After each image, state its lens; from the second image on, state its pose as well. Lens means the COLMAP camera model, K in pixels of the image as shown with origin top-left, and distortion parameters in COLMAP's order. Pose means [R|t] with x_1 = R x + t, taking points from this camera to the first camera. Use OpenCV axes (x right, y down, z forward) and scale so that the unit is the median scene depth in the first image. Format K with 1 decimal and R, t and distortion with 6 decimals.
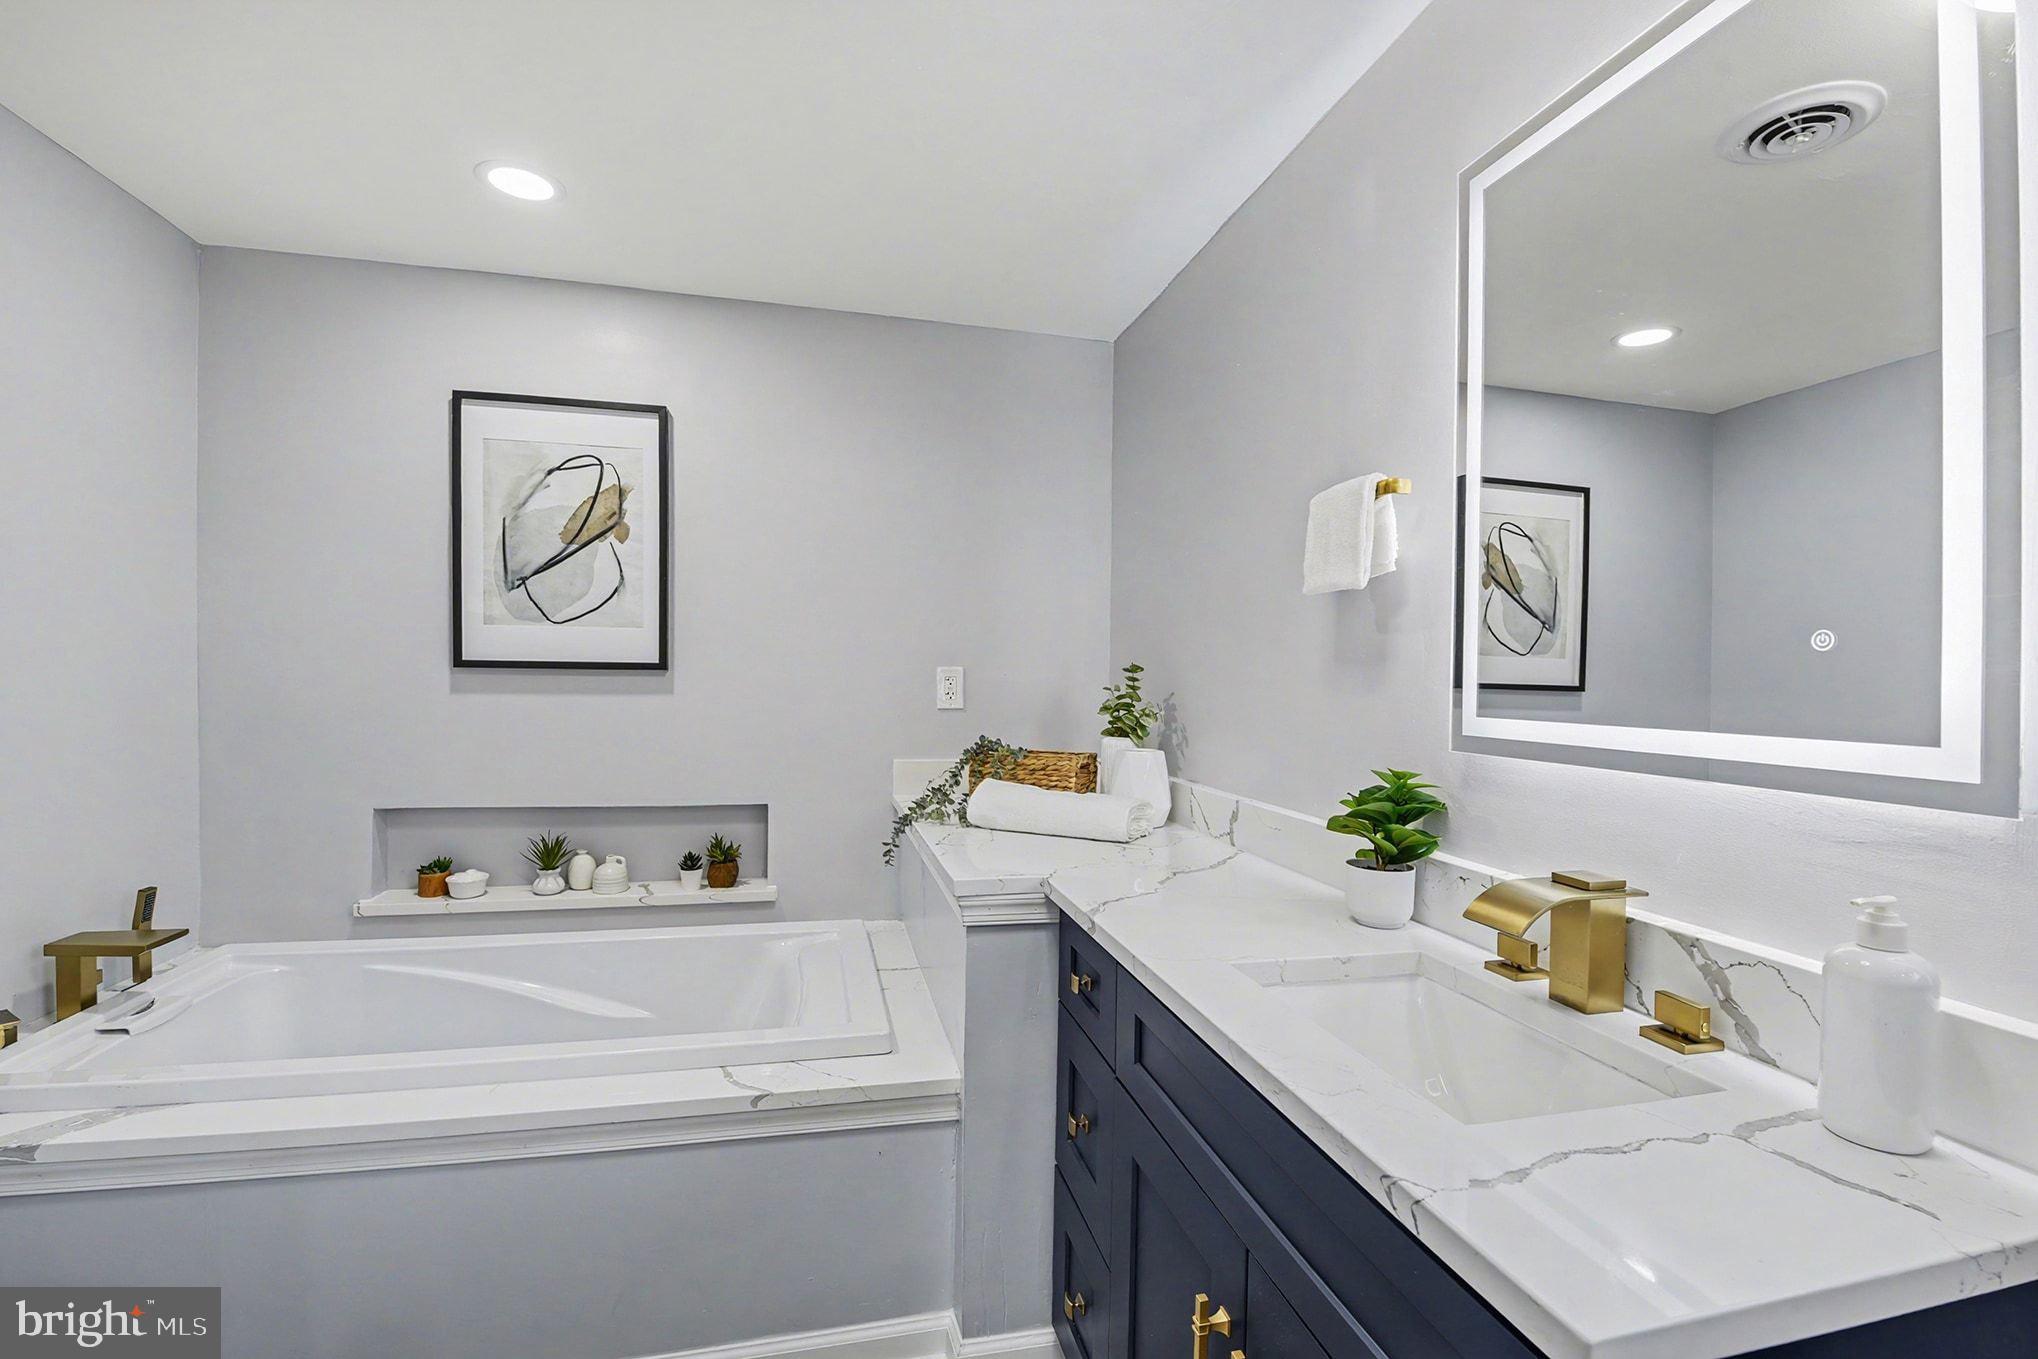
lens RADIAL K [[882.2, 0, 1019.4], [0, 882.2, 672.9], [0, 0, 1]] dist [-0.023990, -0.000306]
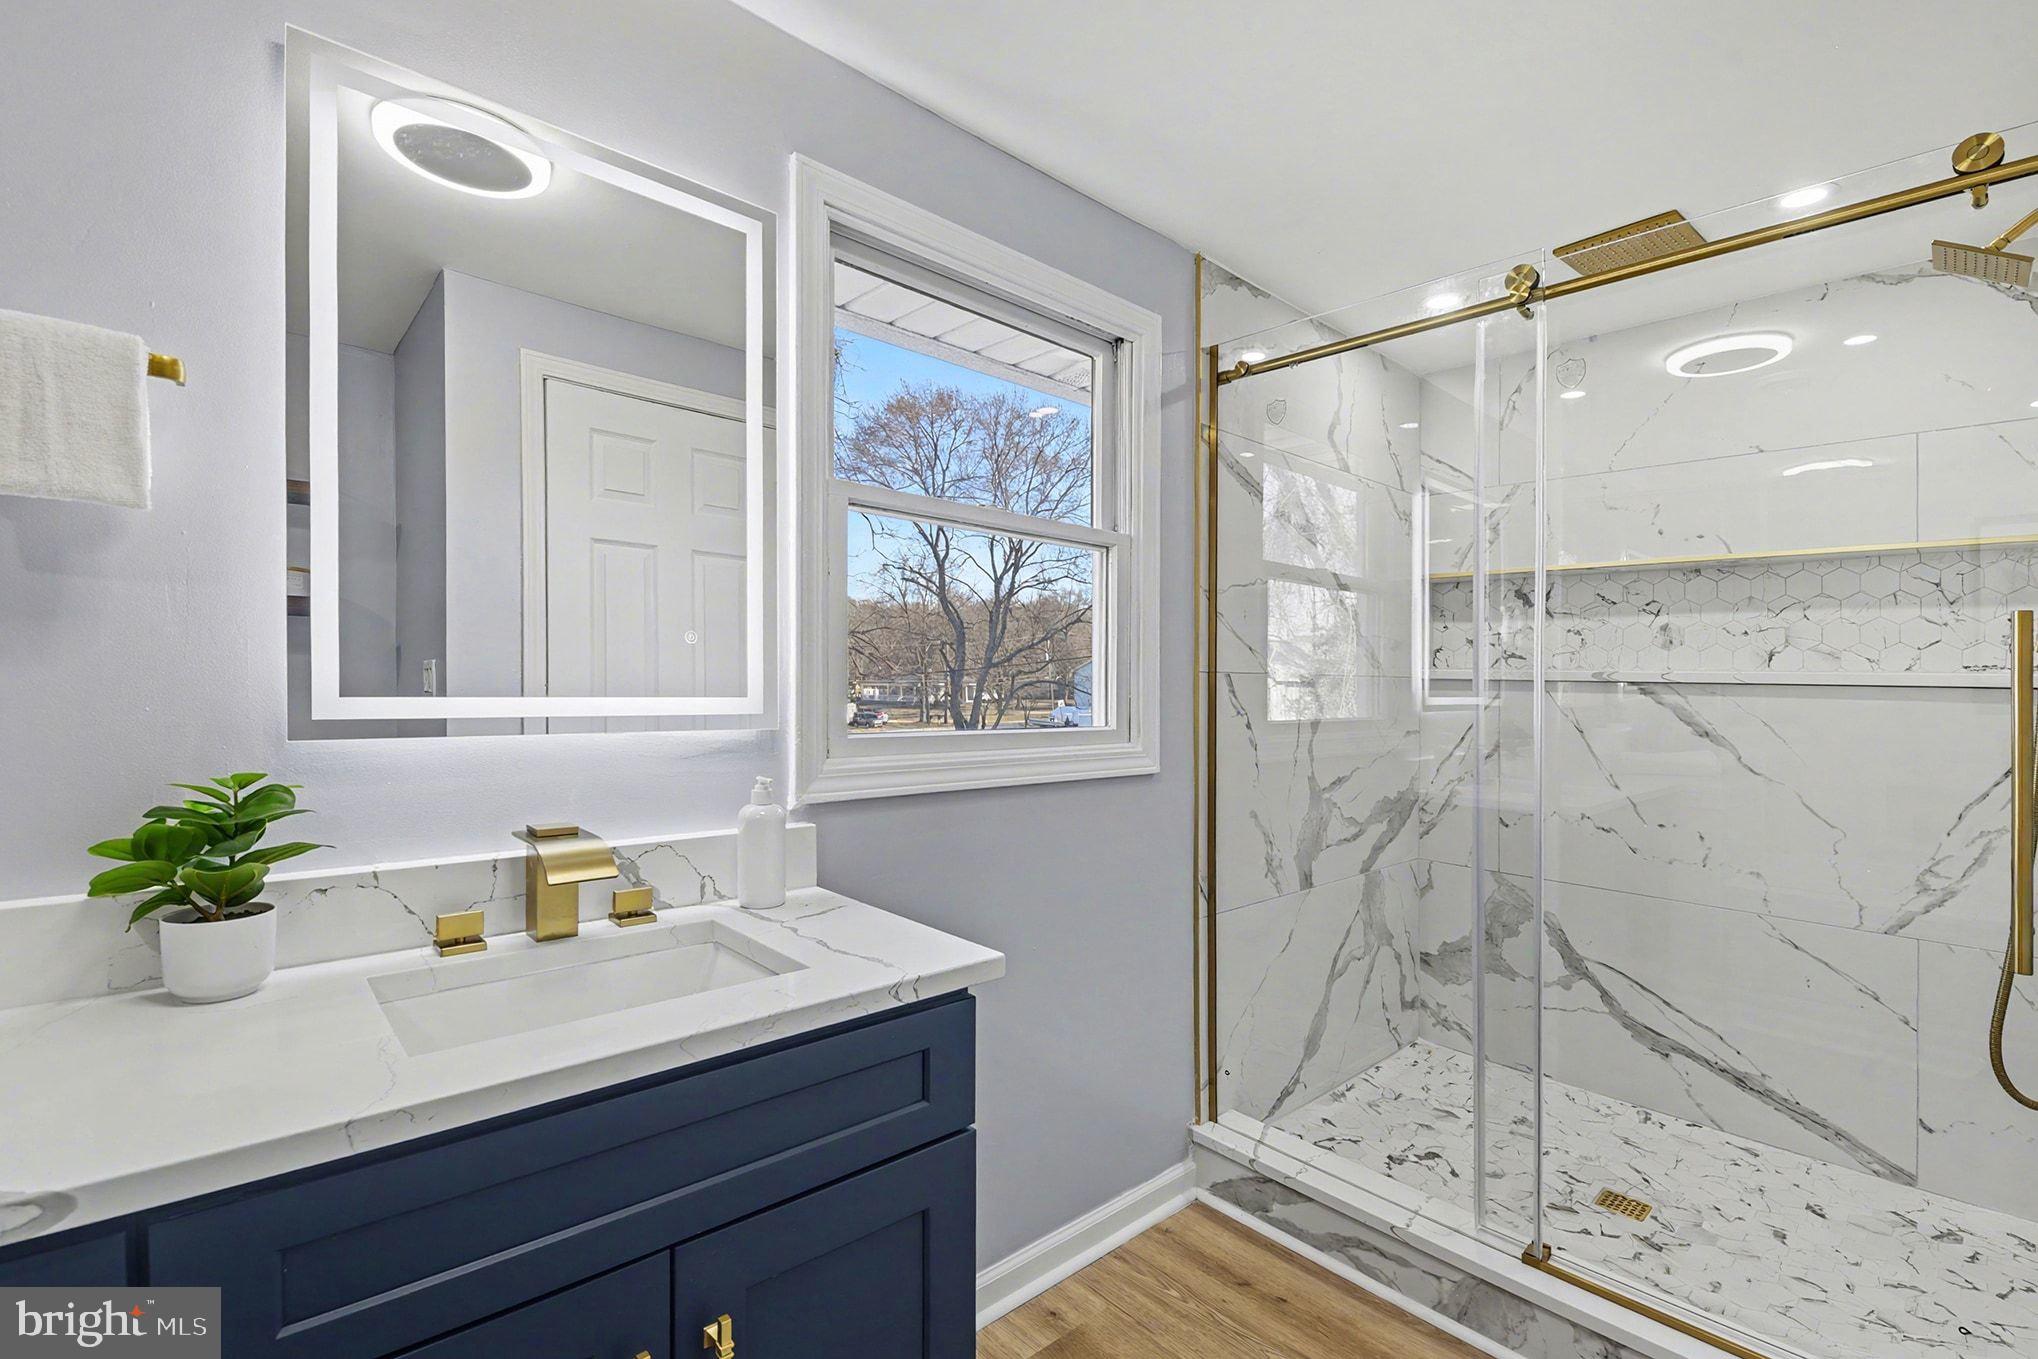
lens RADIAL K [[899.1, 0, 1007.2], [0, 899.1, 669.3], [0, 0, 1]] dist [-0.000044, -0.000095]
pose [[-0.490793, -0.023027, 0.870972, -0.643594], [-0.034735, 0.999373, 0.006848, -0.008060], [-0.870584, -0.026892, -0.491285, 0.976018]]
